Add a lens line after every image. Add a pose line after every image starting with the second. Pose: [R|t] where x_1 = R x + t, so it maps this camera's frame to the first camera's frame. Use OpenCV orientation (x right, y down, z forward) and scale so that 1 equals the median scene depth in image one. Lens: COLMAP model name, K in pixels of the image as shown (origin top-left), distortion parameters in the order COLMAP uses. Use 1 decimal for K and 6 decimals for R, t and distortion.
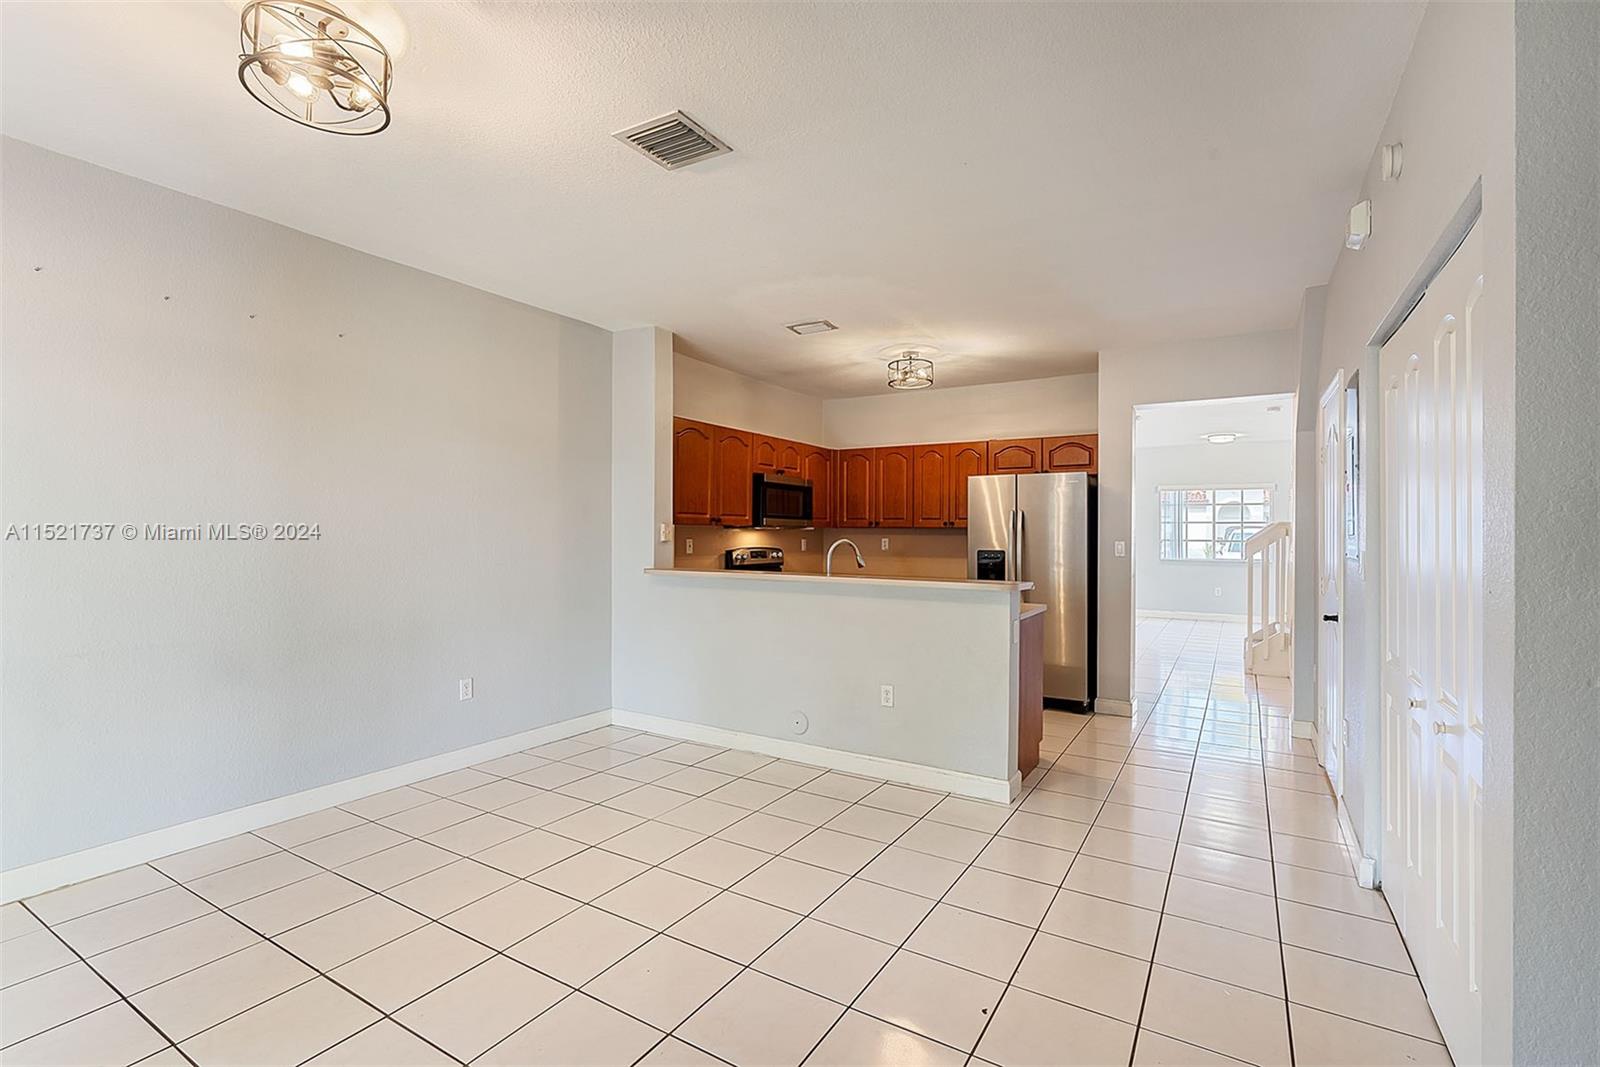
lens RADIAL K [[728.2, 0, 798.2], [0, 728.2, 530.8], [0, 0, 1]] dist [0.026386, -0.000111]
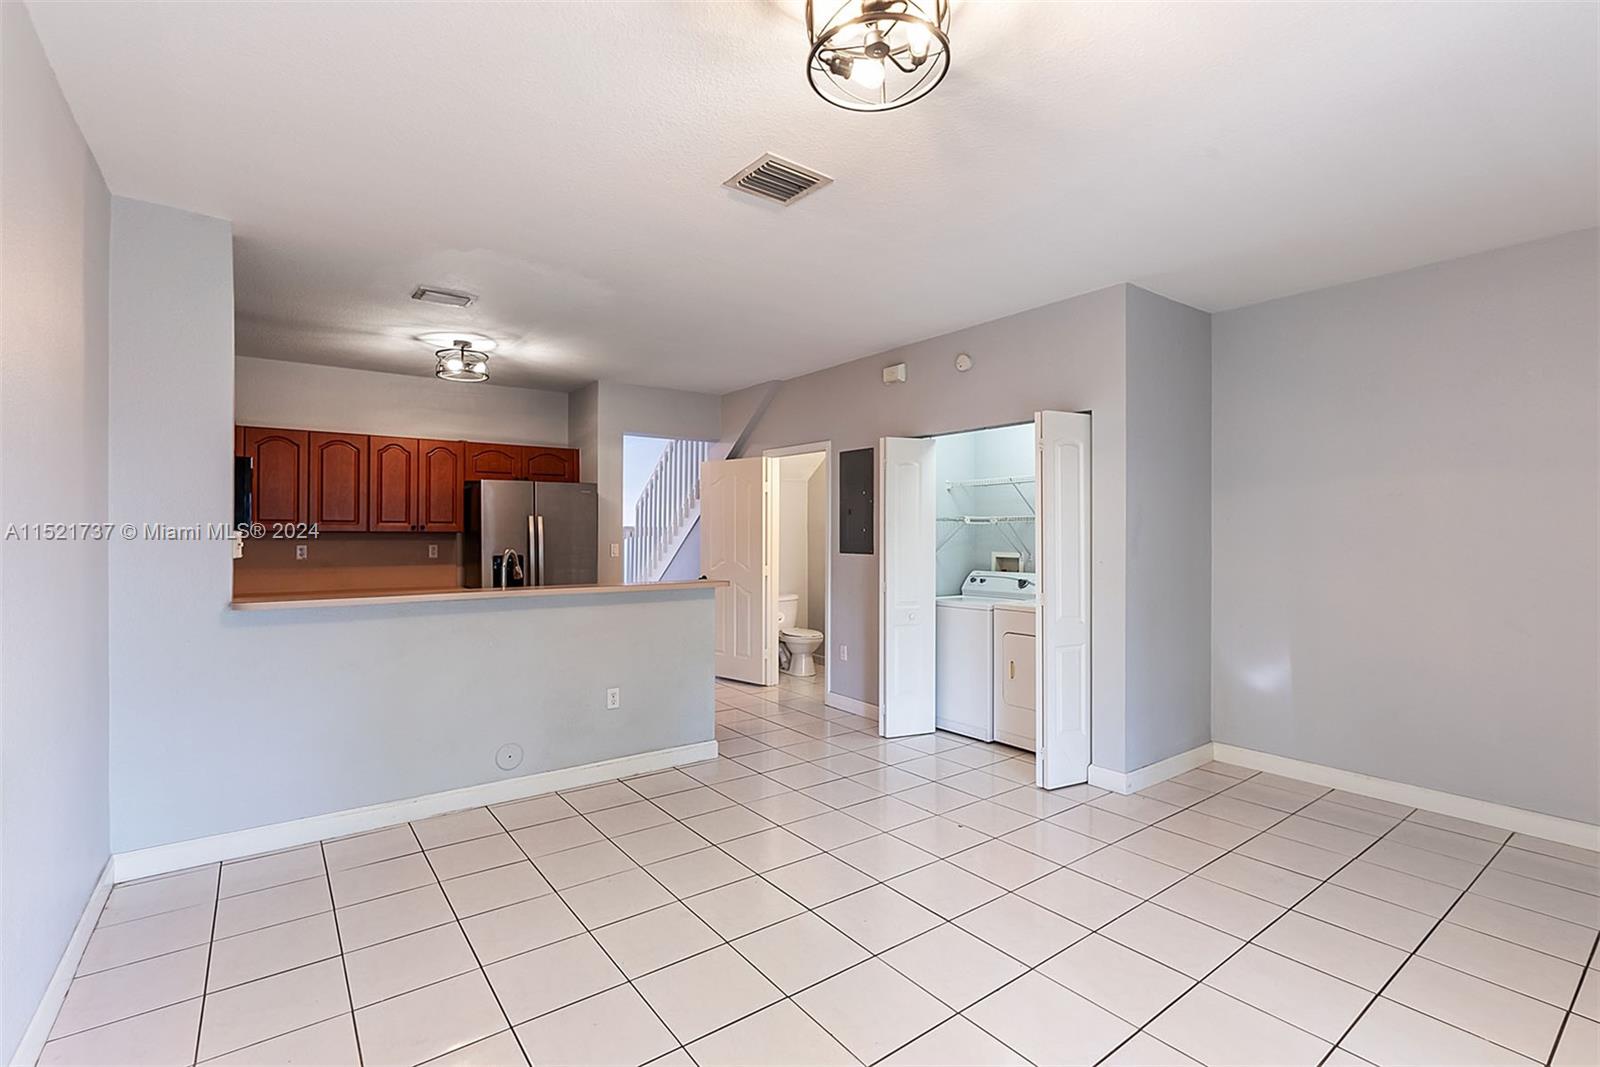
lens RADIAL K [[728.2, 0, 799.1], [0, 728.2, 532.8], [0, 0, 1]] dist [0.026386, -0.000111]
pose [[0.375755, -0.001438, 0.926718, -0.713670], [-0.003172, 0.999991, 0.002838, -0.012891], [-0.926714, -0.004006, 0.375747, 0.352192]]
